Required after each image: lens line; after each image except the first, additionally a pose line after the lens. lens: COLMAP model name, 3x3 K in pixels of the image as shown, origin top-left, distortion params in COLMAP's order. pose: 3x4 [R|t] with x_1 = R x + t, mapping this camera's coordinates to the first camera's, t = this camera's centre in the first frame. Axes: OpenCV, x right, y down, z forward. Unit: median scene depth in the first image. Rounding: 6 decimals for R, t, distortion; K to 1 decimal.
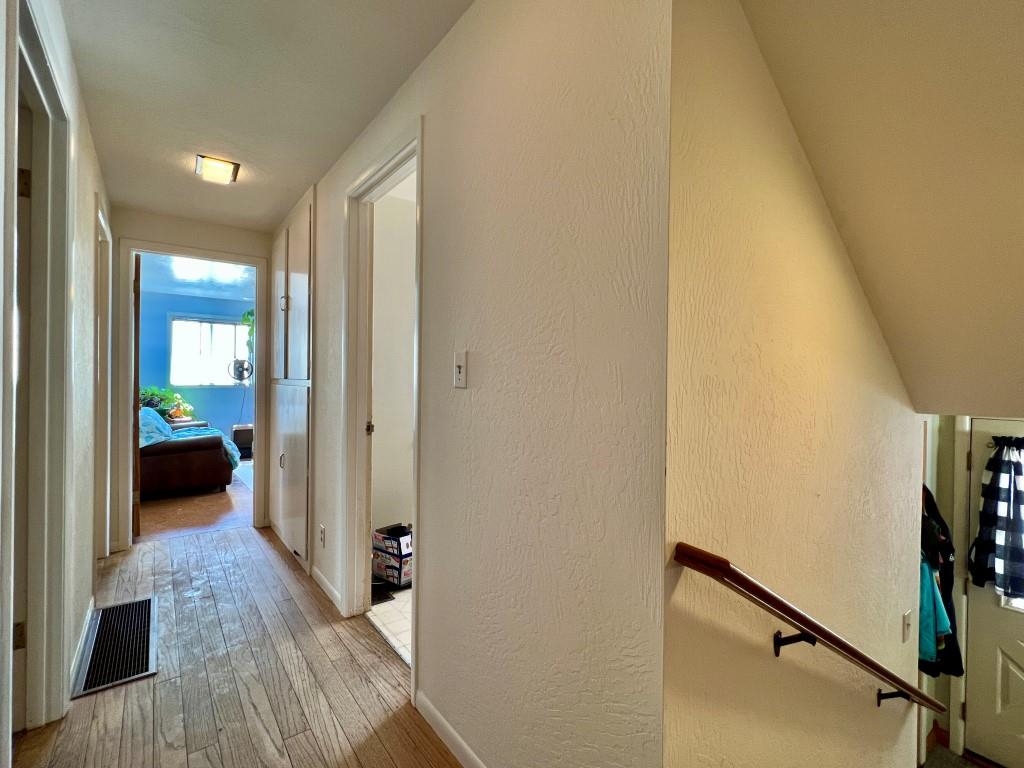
lens RADIAL K [[454.4, 0, 509.7], [0, 454.4, 379.8], [0, 0, 1]] dist [0.000103, 0.000031]
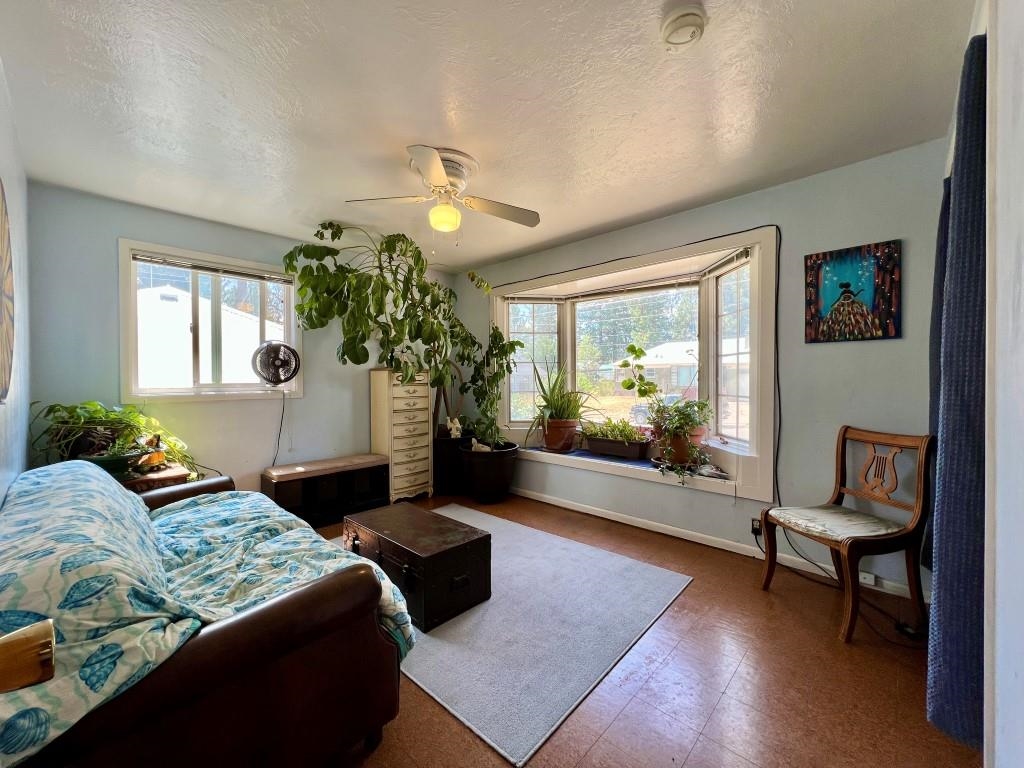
lens RADIAL K [[412.1, 0, 514.6], [0, 412.1, 387.8], [0, 0, 1]] dist [-0.001558, -0.000495]
pose [[0.987867, -0.013967, 0.154671, -0.453178], [0.012456, 0.999865, 0.010735, 0.004810], [-0.154800, -0.008678, 0.987908, 0.562199]]
